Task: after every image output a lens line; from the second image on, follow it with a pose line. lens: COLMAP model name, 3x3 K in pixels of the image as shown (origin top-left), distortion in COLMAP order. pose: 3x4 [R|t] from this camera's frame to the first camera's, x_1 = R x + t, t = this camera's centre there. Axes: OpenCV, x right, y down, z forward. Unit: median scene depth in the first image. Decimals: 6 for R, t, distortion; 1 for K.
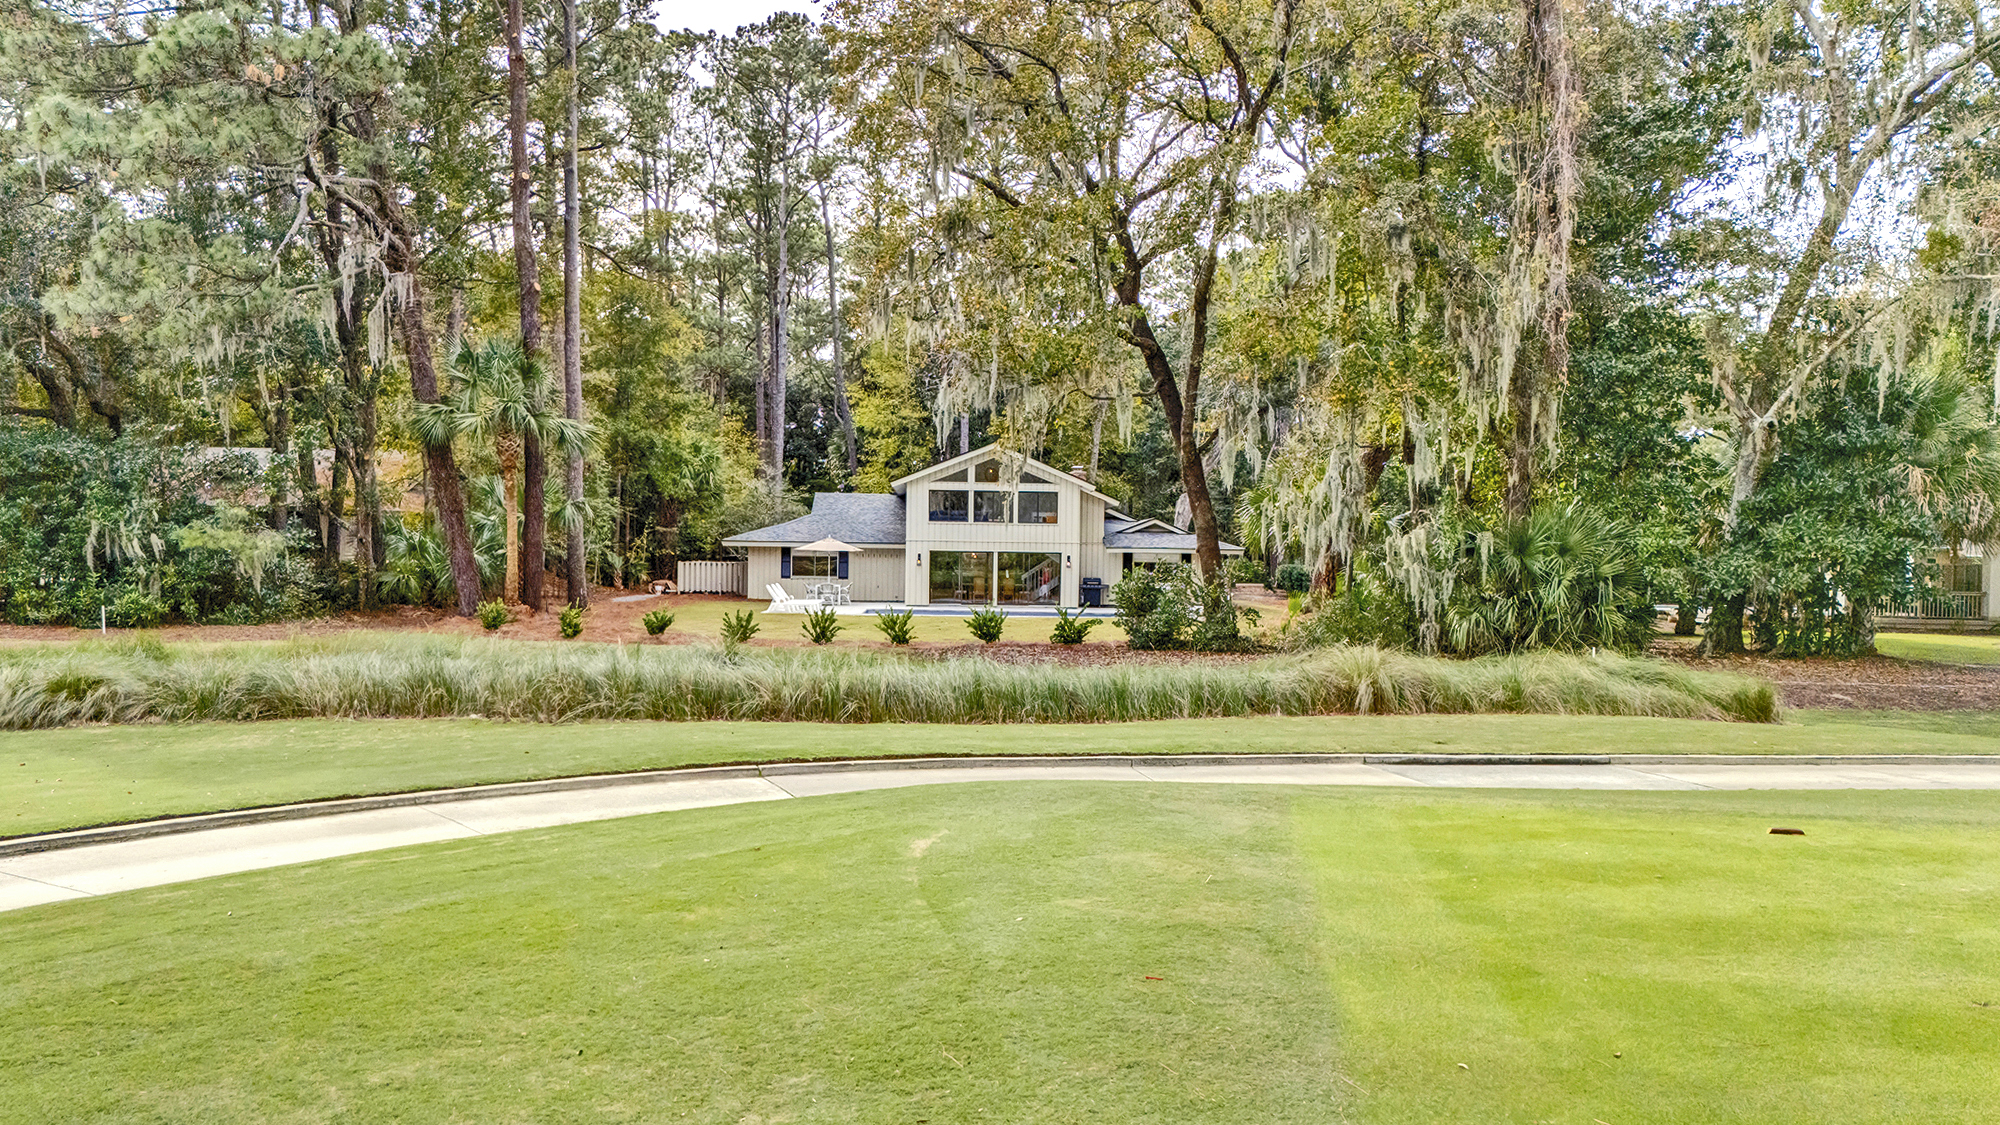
lens RADIAL K [[1491.5, 0, 1008.2], [0, 1491.5, 567.3], [0, 0, 1]] dist [0.050145, -0.014708]
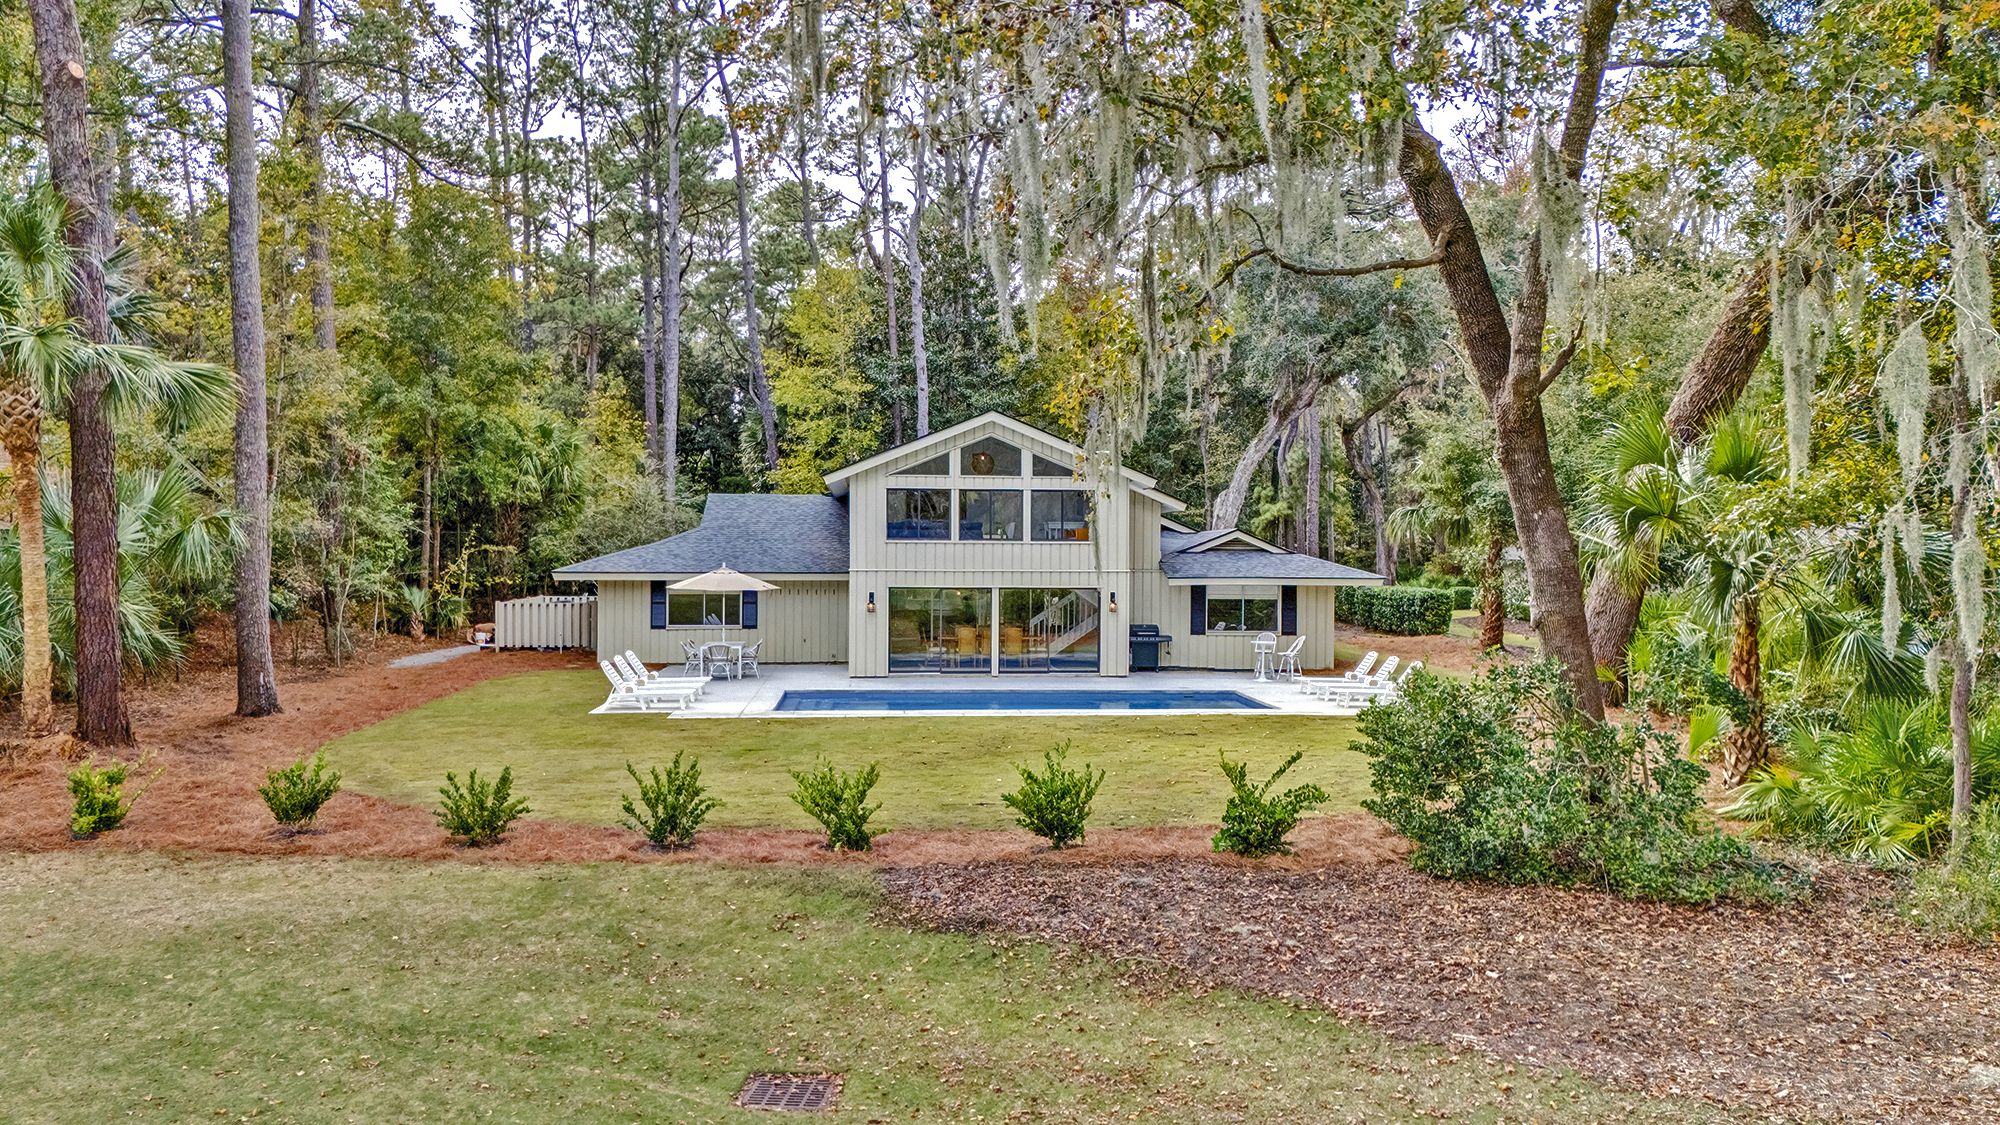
lens RADIAL K [[1491.5, 0, 997.2], [0, 1491.5, 549.2], [0, 0, 1]] dist [0.050145, -0.014708]
pose [[0.999227, -0.010792, 0.037789, -0.028718], [0.011169, 0.999890, -0.009770, -0.018986], [-0.037680, 0.010185, 0.999238, 0.356593]]
